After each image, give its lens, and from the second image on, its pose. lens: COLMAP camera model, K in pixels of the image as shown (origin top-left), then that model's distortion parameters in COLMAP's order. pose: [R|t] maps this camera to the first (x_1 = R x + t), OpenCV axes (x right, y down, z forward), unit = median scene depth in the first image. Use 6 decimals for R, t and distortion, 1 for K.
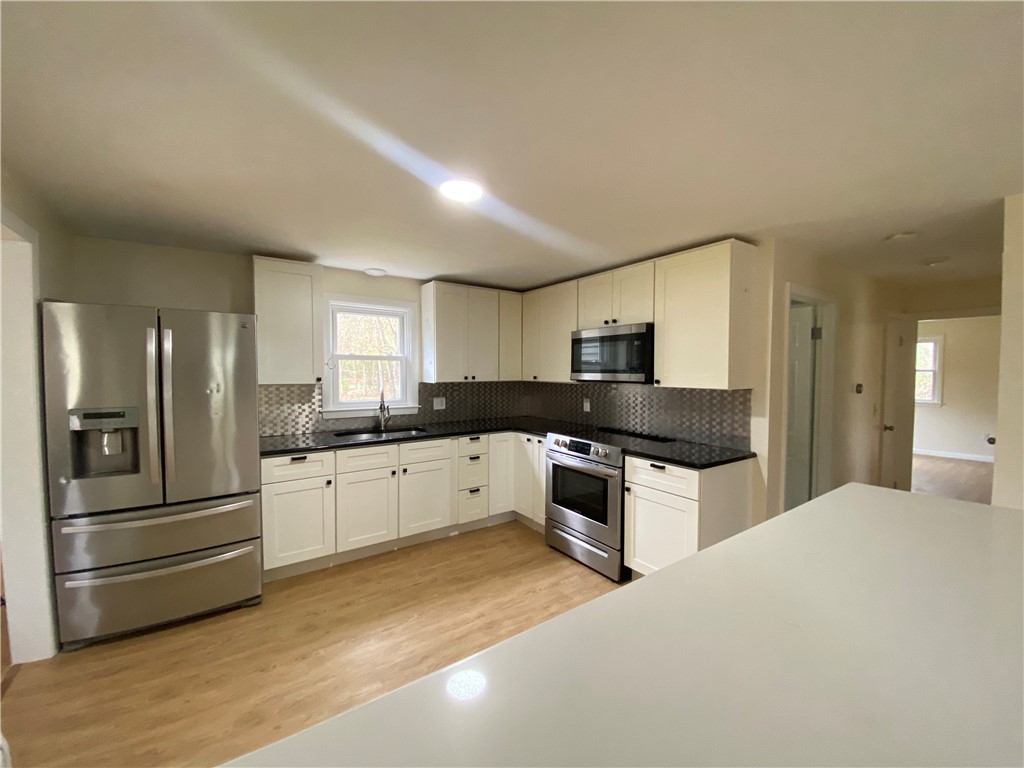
lens RADIAL K [[415.4, 0, 507.6], [0, 415.4, 385.5], [0, 0, 1]] dist [0.039923, -0.030441]
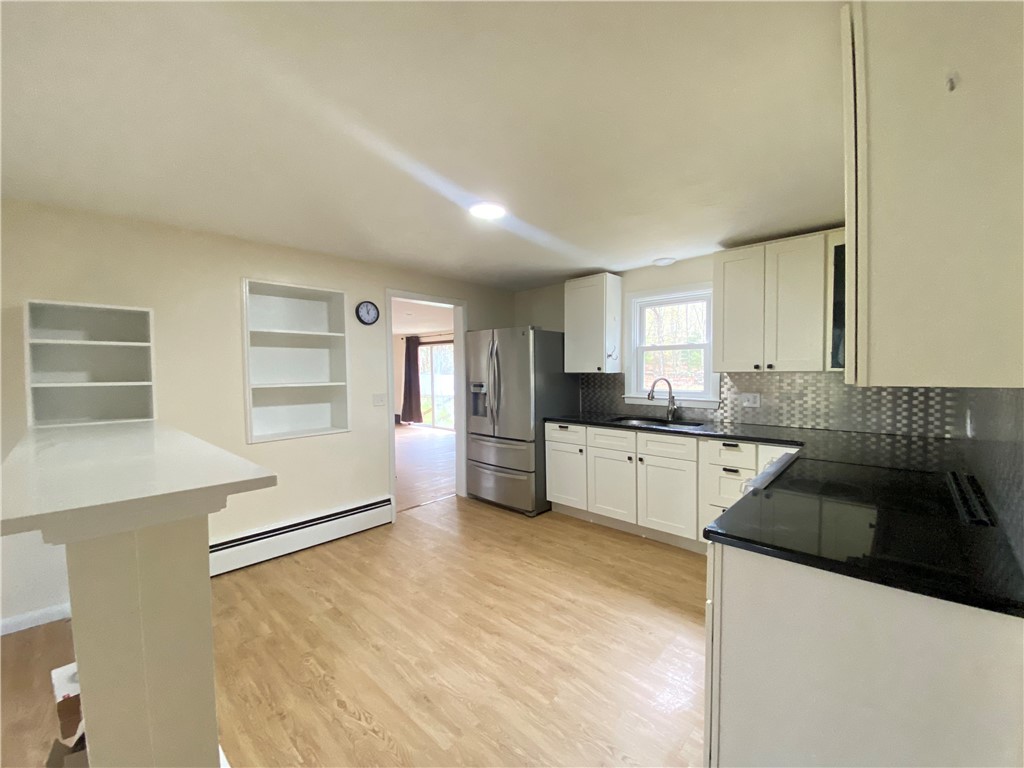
lens RADIAL K [[415.4, 0, 507.6], [0, 415.4, 385.5], [0, 0, 1]] dist [0.039923, -0.030441]
pose [[0.211816, 0.045532, -0.976248, 0.712831], [-0.016457, 0.998939, 0.043019, -0.014948], [0.977171, 0.006954, 0.212340, 0.508013]]
